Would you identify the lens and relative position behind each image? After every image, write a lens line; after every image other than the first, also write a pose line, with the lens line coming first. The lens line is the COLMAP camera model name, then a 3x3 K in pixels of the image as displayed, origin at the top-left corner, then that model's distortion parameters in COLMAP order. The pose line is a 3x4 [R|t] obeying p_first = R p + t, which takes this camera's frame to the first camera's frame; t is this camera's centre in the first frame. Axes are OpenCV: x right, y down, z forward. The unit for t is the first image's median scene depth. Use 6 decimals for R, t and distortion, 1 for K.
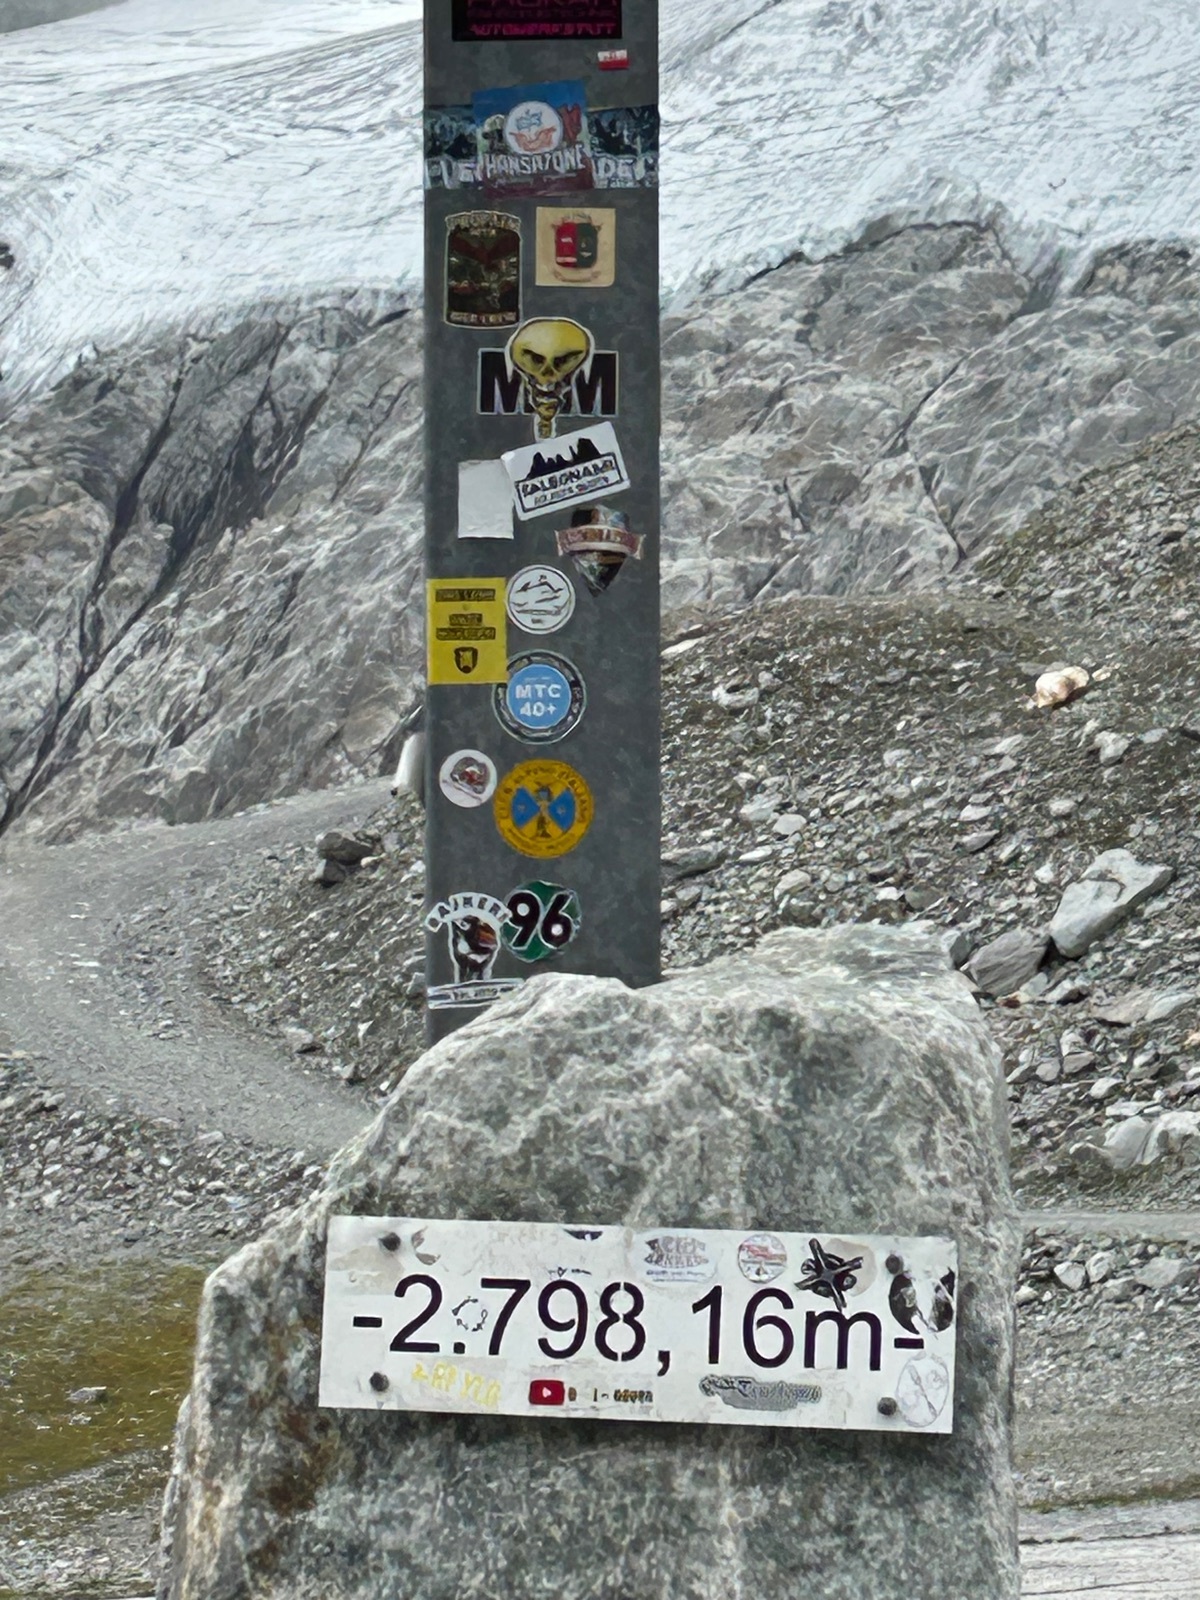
lens RADIAL K [[6096.8, 0, 600.0], [0, 6096.8, 800.0], [0, 0, 1]] dist [0.185637, 2.596000]
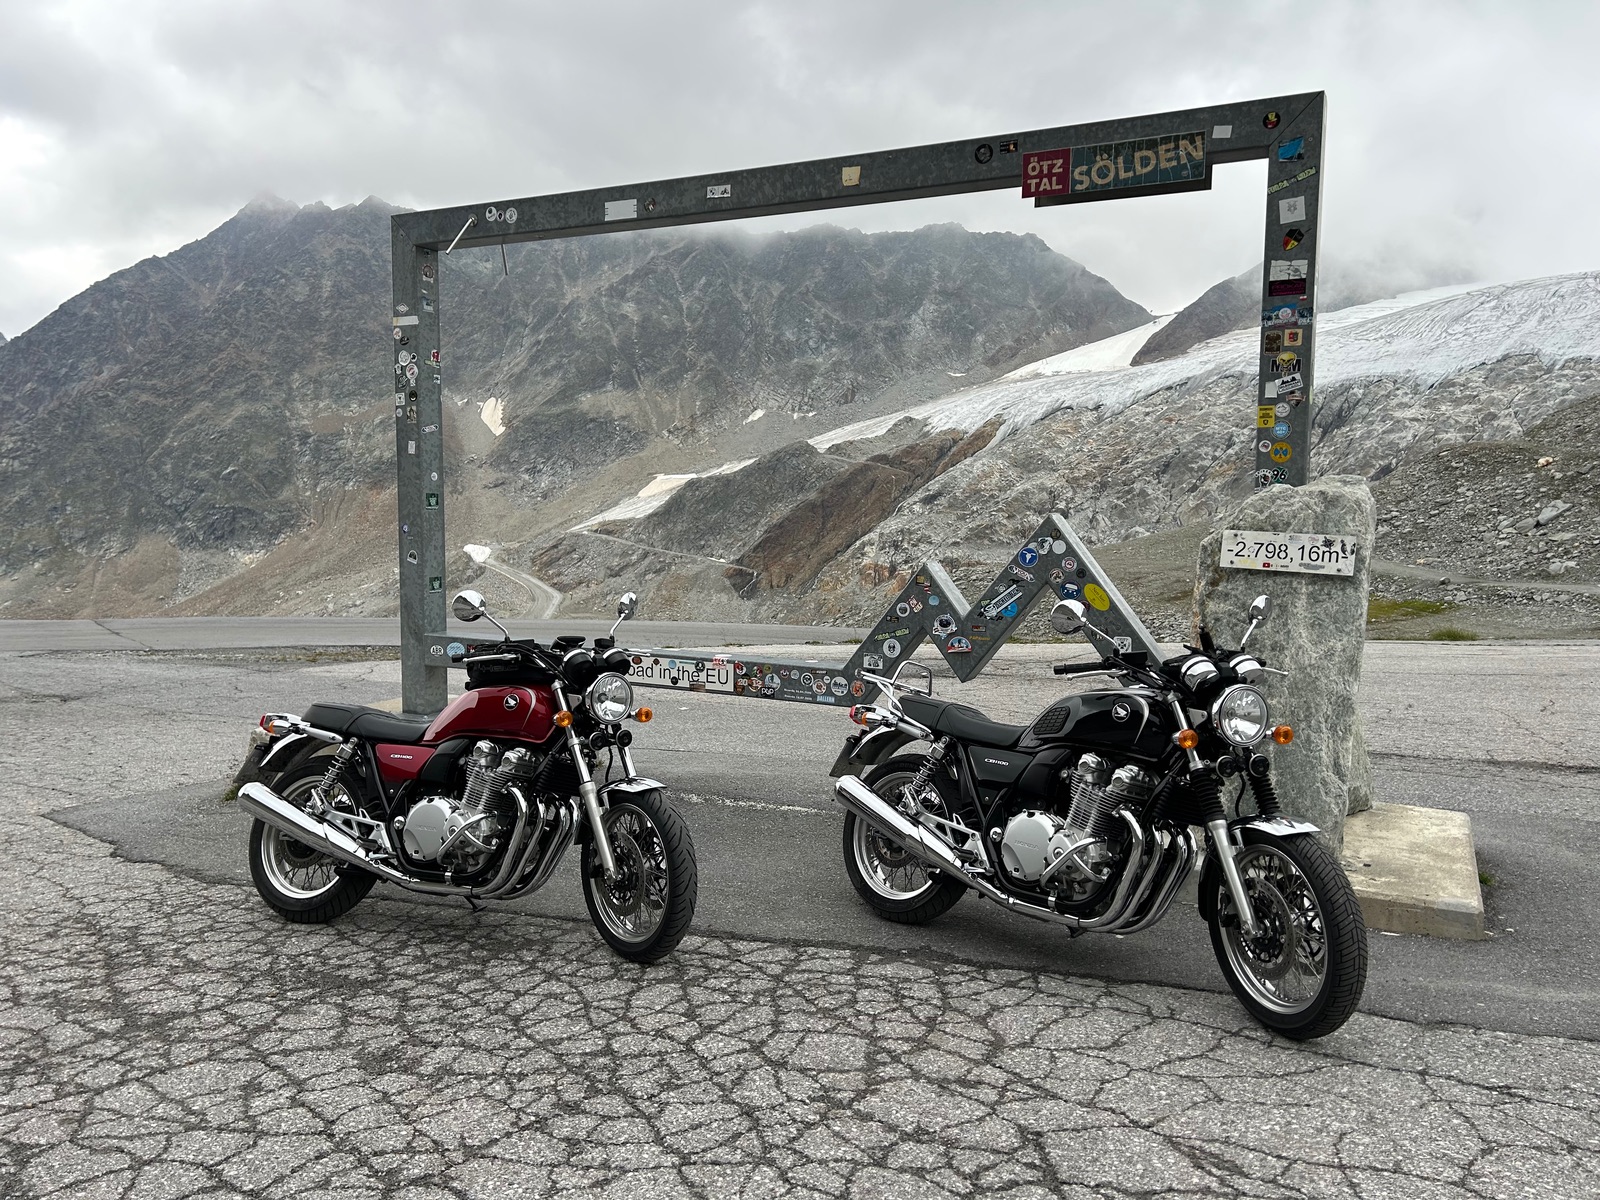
lens RADIAL K [[1204.7, 0, 800.0], [0, 1204.7, 600.0], [0, 0, 1]] dist [0.025516, -0.003160]
pose [[0.887605, 0.049389, -0.457949, 0.100668], [-0.007282, 0.995615, 0.093260, 0.032287], [0.460547, -0.079443, 0.884073, -0.064449]]
